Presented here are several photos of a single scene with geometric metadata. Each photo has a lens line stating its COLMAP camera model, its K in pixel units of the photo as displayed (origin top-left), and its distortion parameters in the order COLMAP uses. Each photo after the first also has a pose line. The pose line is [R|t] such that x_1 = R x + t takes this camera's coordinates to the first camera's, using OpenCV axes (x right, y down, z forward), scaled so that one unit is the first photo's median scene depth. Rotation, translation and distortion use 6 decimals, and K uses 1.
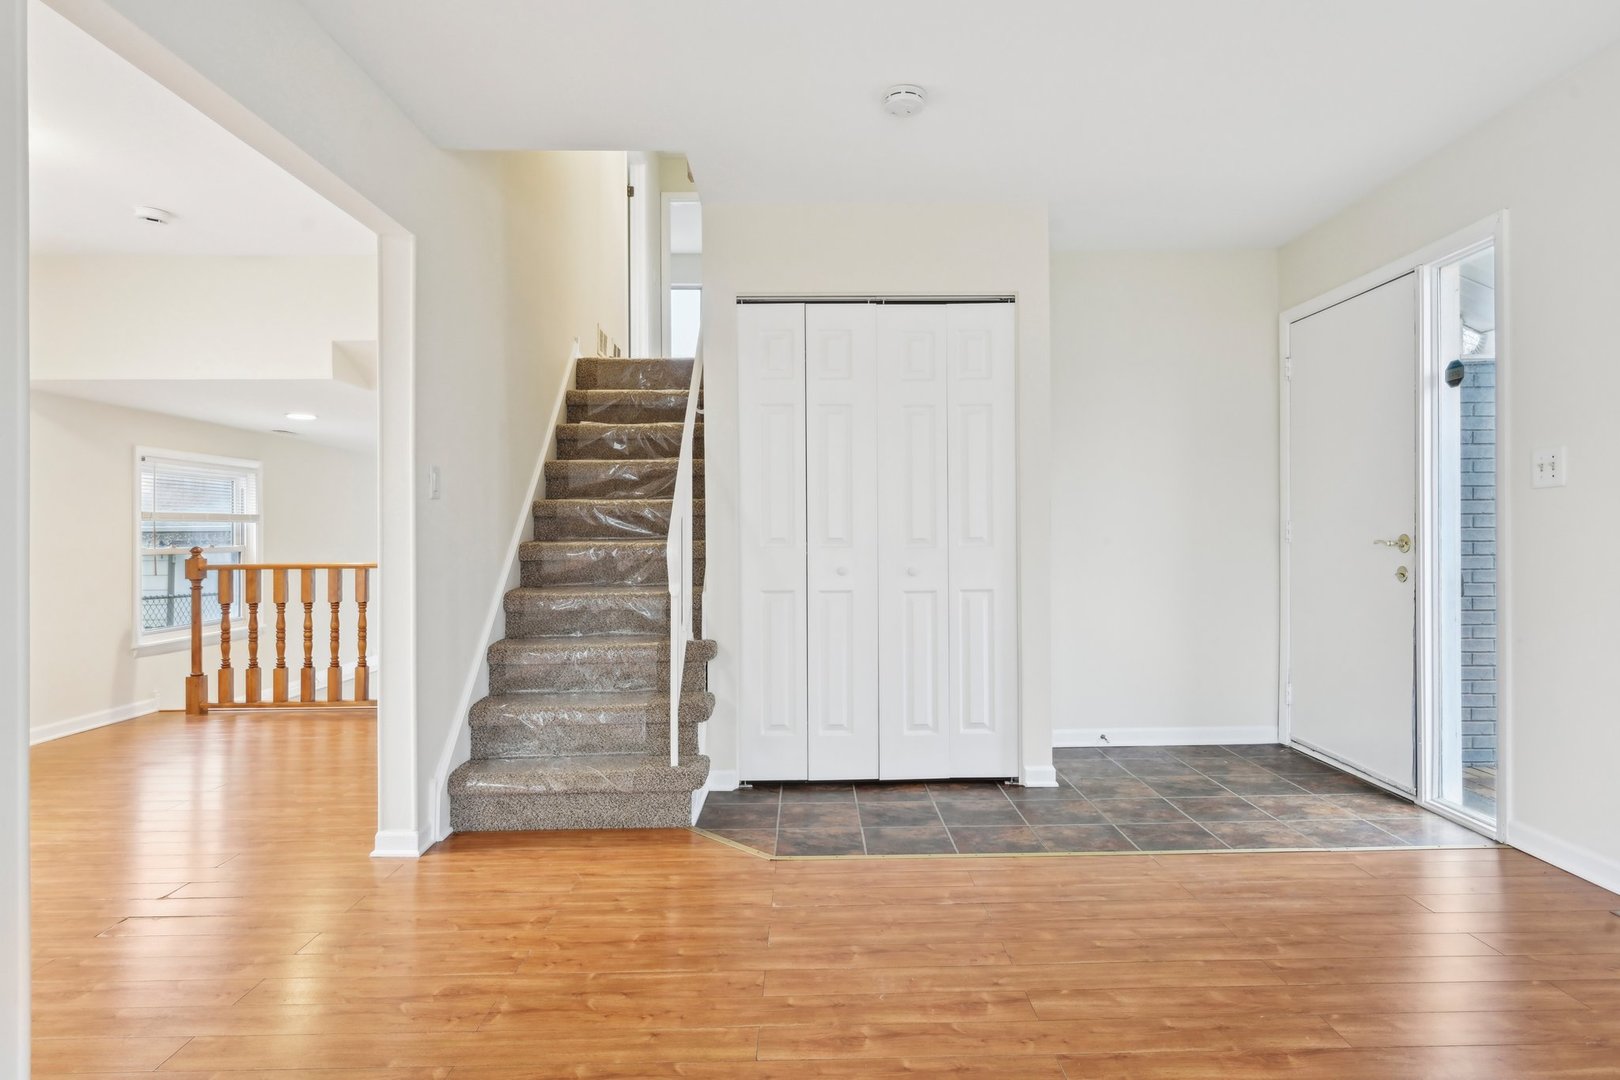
lens RADIAL K [[886.2, 0, 827.4], [0, 886.2, 549.8], [0, 0, 1]] dist [-0.003349, 0.003429]
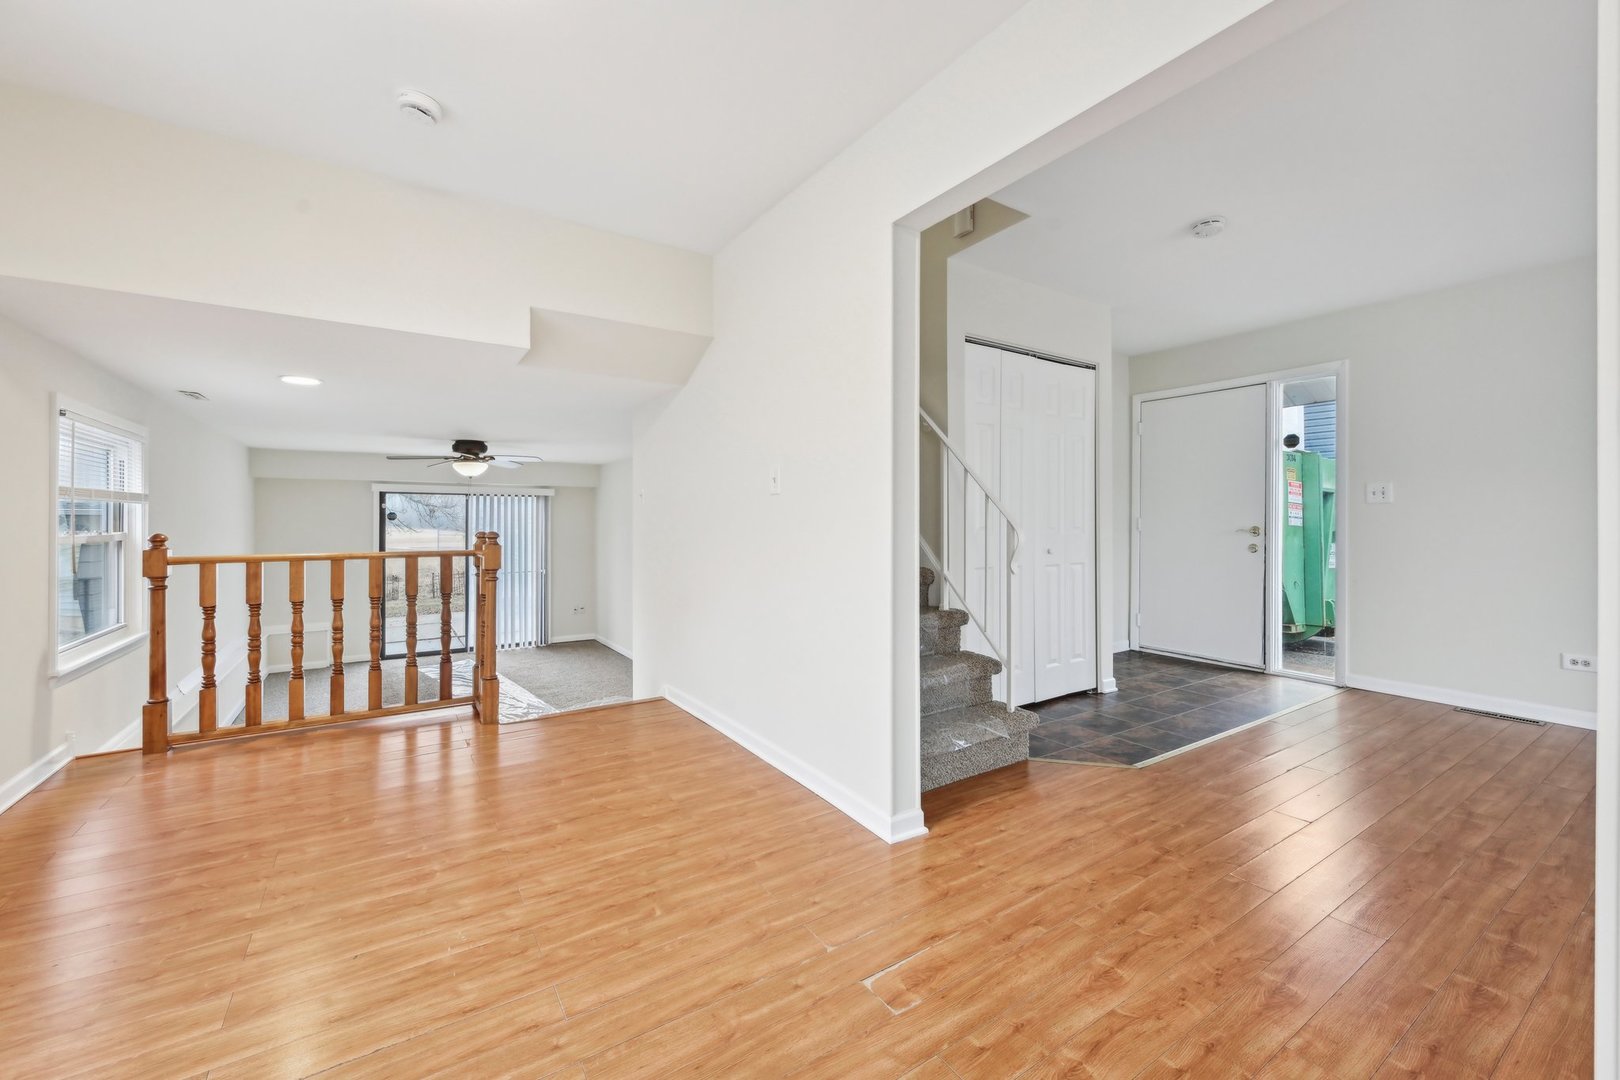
lens RADIAL K [[650.4, 0, 813.5], [0, 650.4, 515.3], [0, 0, 1]] dist [0.002823, -0.000507]
pose [[0.849108, 0.013026, 0.528059, -0.780660], [0.001672, 0.999625, -0.027348, -0.003741], [-0.528217, 0.024105, 0.848767, 0.327171]]
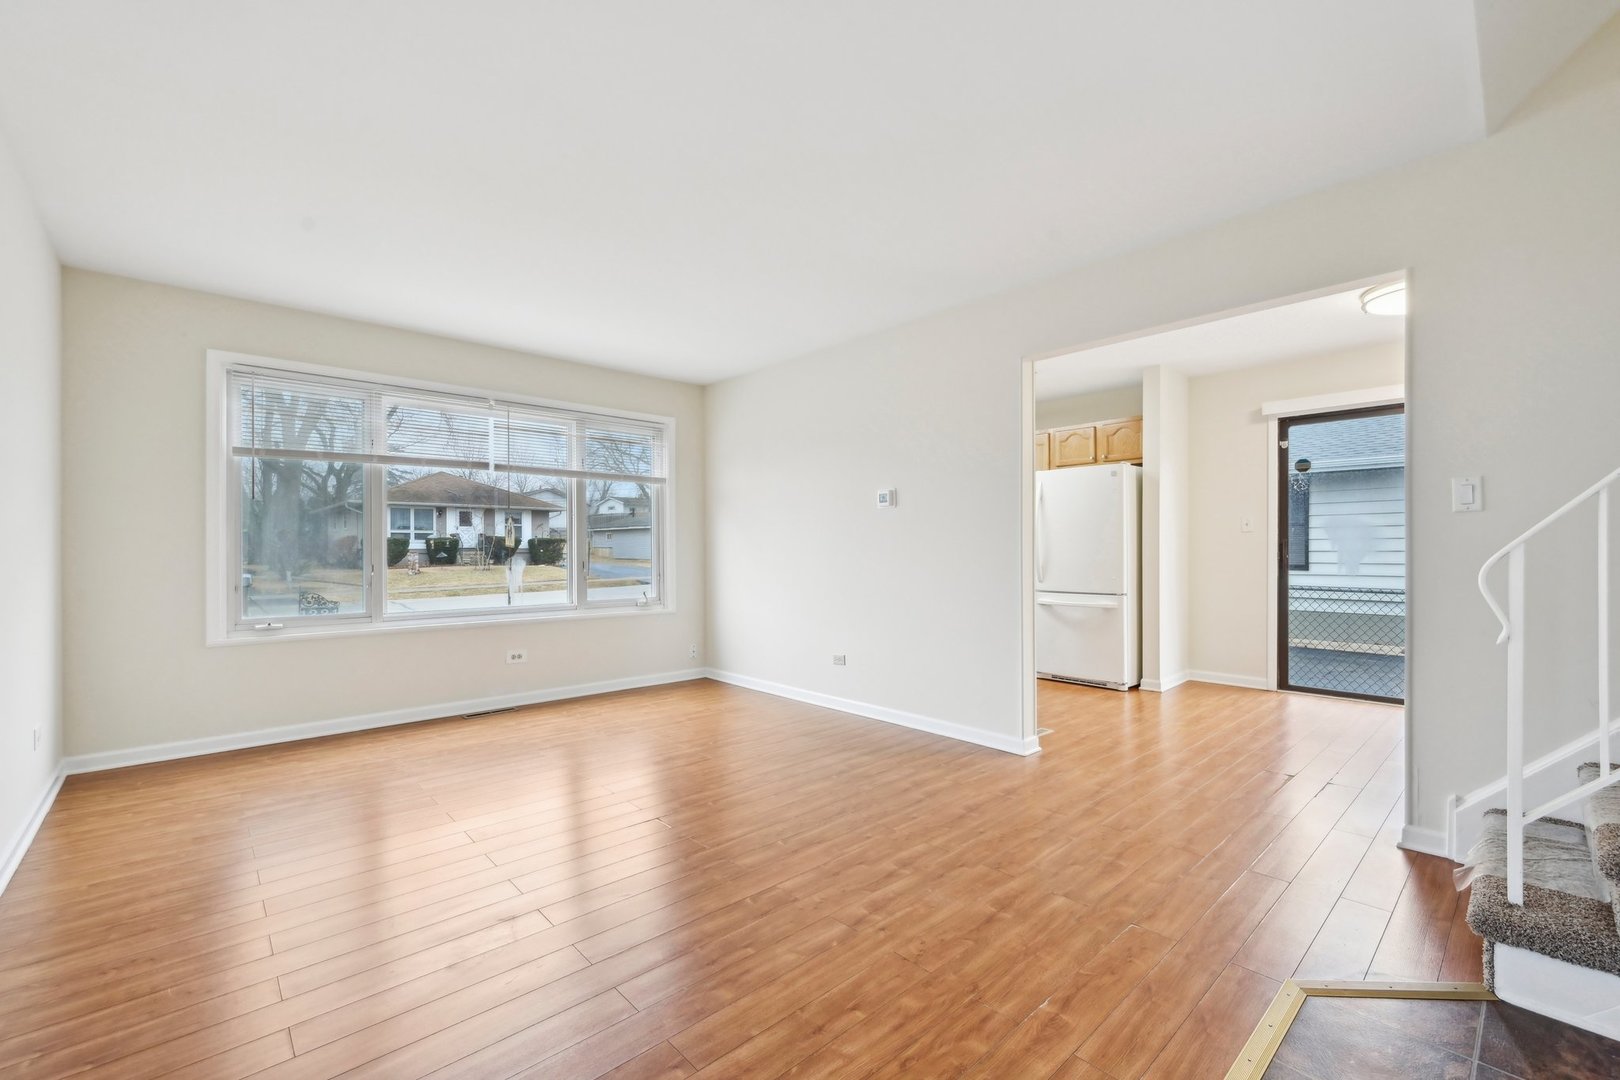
lens RADIAL K [[689.2, 0, 812.6], [0, 689.2, 551.6], [0, 0, 1]] dist [0.007832, -0.003126]
pose [[-0.750056, 0.013595, -0.661234, 0.489092], [-0.001871, 0.999741, 0.022677, -0.024489], [0.661371, 0.018246, -0.749837, 0.911187]]
